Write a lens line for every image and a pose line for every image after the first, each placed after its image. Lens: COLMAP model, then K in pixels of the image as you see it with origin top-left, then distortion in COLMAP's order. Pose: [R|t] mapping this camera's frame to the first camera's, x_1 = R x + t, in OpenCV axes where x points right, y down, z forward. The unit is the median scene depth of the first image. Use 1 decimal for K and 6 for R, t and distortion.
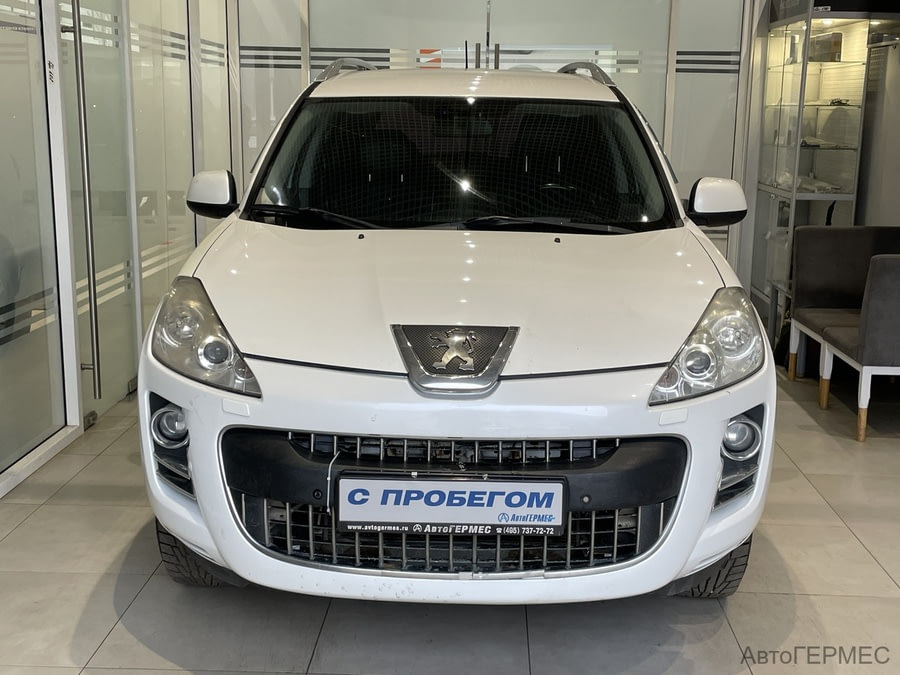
lens RADIAL K [[1104.8, 0, 449.9], [0, 1104.8, 333.8], [0, 0, 1]] dist [0.016180, 0.000000]
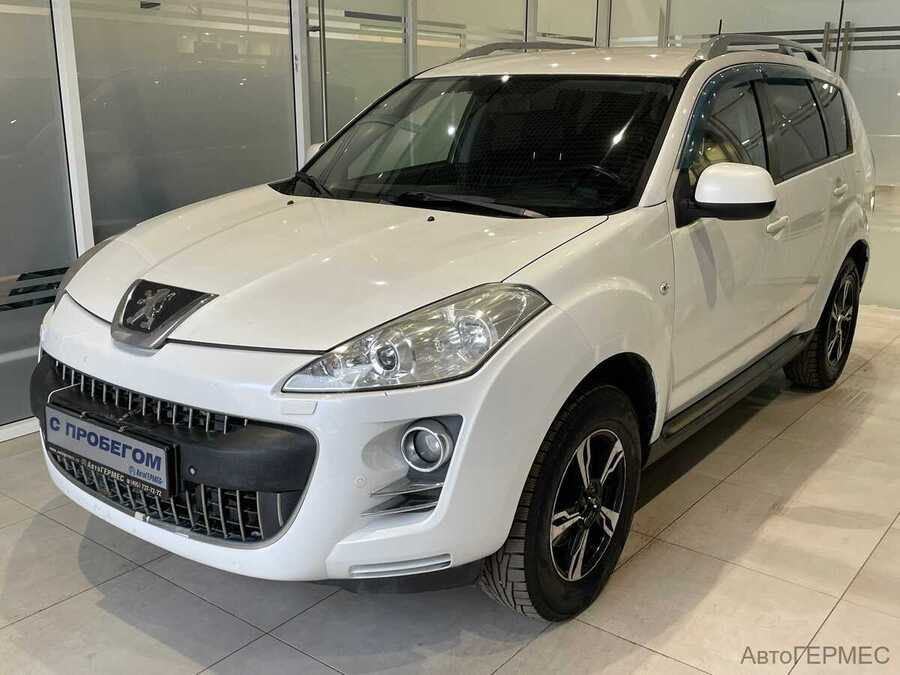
lens RADIAL K [[891.4, 0, 450.1], [0, 891.4, 339.7], [0, 0, 1]] dist [0.062605, 0.000000]
pose [[0.814581, 0.143764, -0.561952, 0.736412], [-0.111207, 0.989534, 0.091952, -0.067581], [0.569290, -0.012410, 0.822043, 0.453774]]
